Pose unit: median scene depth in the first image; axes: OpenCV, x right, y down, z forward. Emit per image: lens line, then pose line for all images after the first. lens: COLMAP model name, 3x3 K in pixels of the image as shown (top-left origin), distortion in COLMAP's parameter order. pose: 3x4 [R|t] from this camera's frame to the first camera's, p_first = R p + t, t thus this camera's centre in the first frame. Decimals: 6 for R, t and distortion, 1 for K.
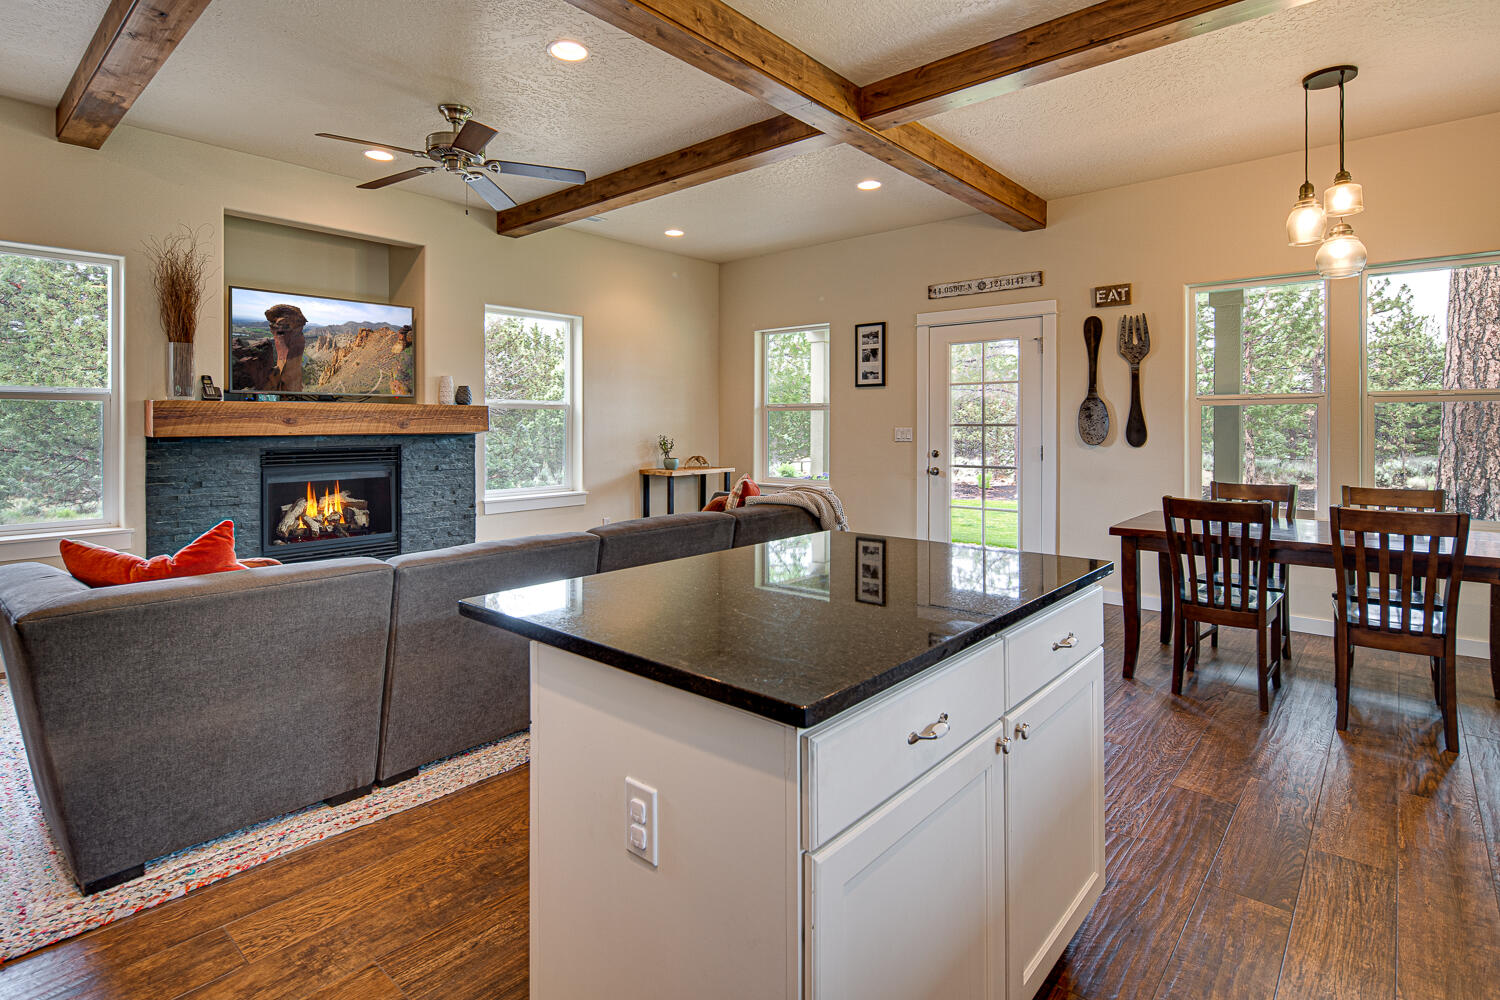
lens RADIAL K [[750.6, 0, 745.1], [0, 750.6, 422.8], [0, 0, 1]] dist [0.000006, -0.002404]
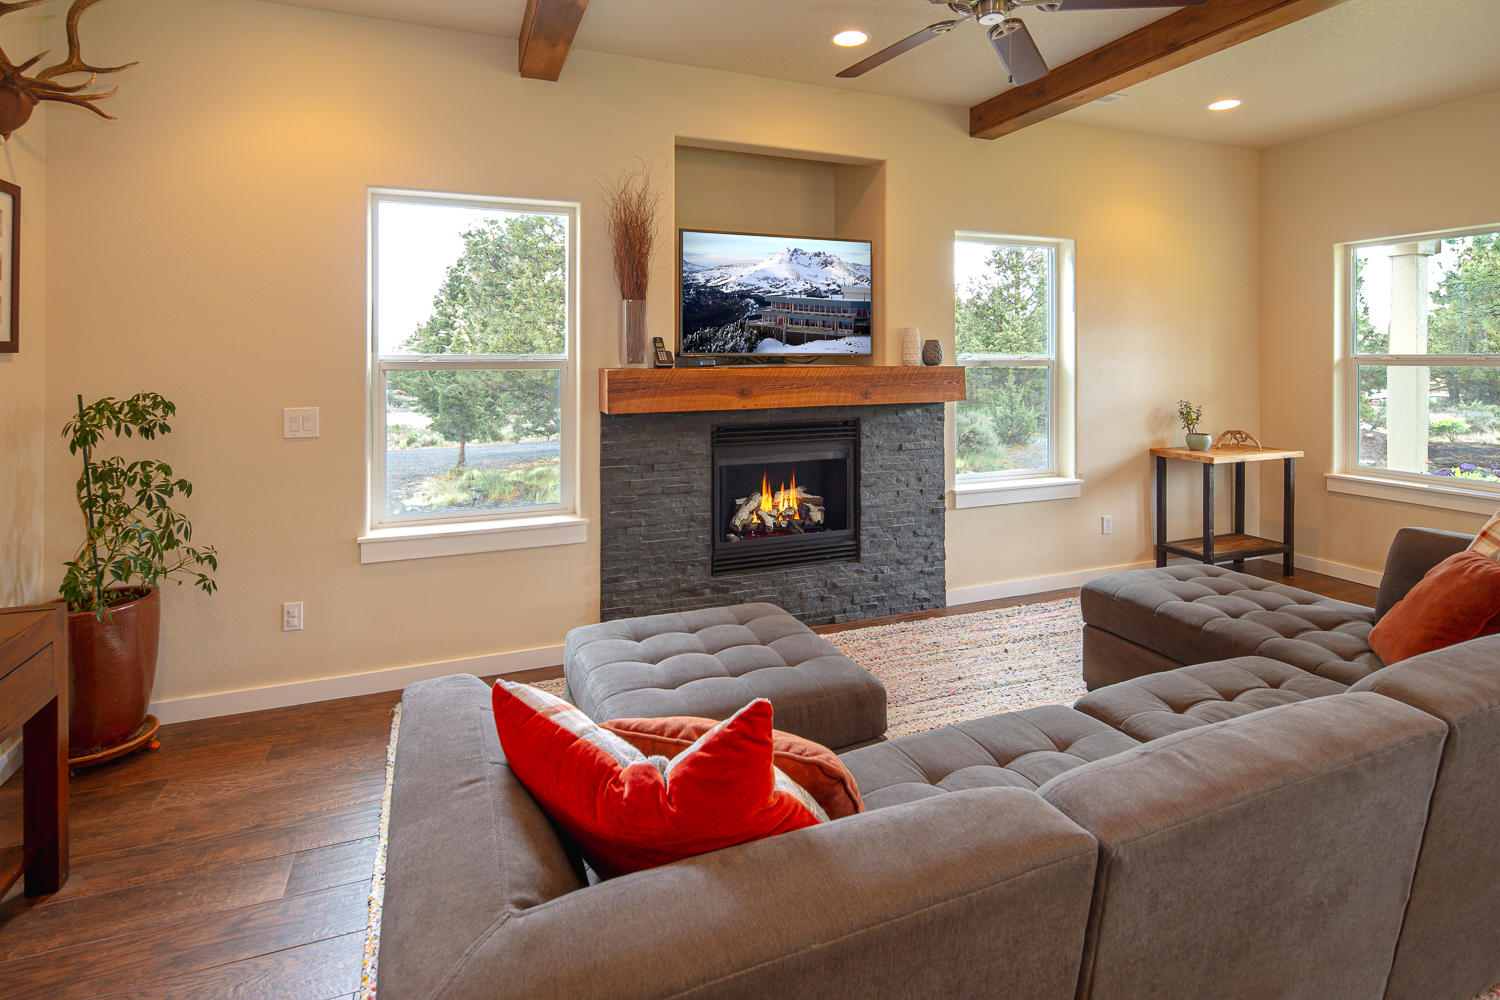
lens RADIAL K [[734.8, 0, 732.0], [0, 734.8, 351.0], [0, 0, 1]] dist [-0.001388, 0.000074]
pose [[0.886159, -0.001509, -0.463379, -0.251398], [0.000730, 0.999998, -0.001860, -0.043841], [0.463380, 0.001310, 0.886158, 0.295929]]
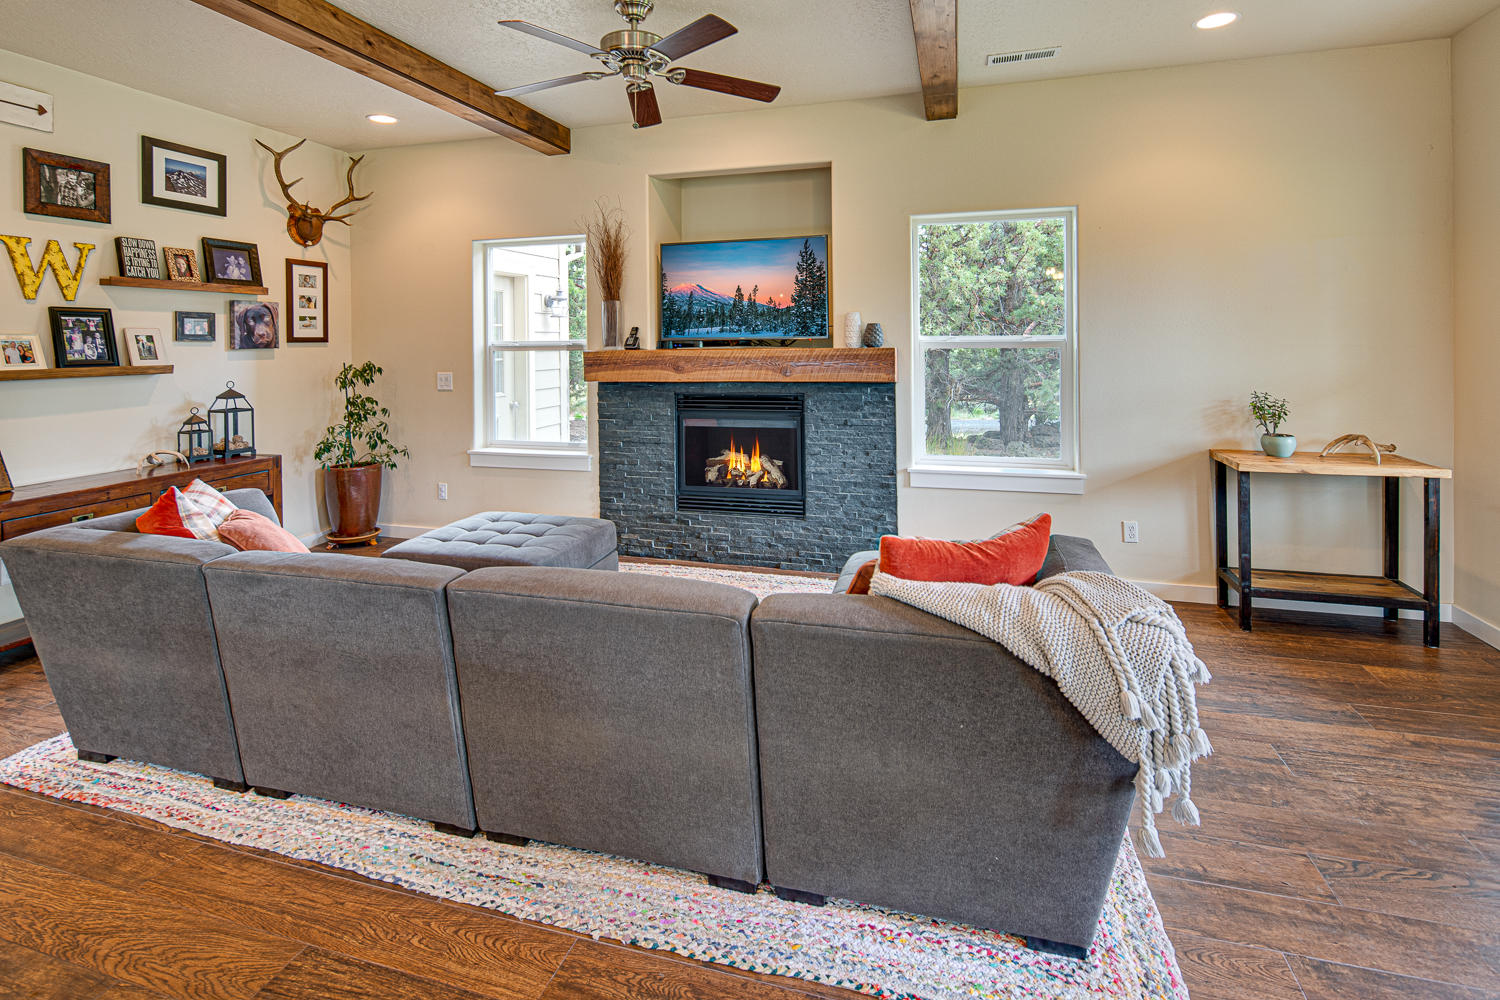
lens RADIAL K [[726.2, 0, 753.2], [0, 726.2, 344.6], [0, 0, 1]] dist [0.005559, -0.004672]
pose [[0.414526, 0.001497, -0.910036, 0.335566], [0.012936, 0.999888, 0.007537, -0.040504], [0.909946, -0.014896, 0.414460, 0.668835]]
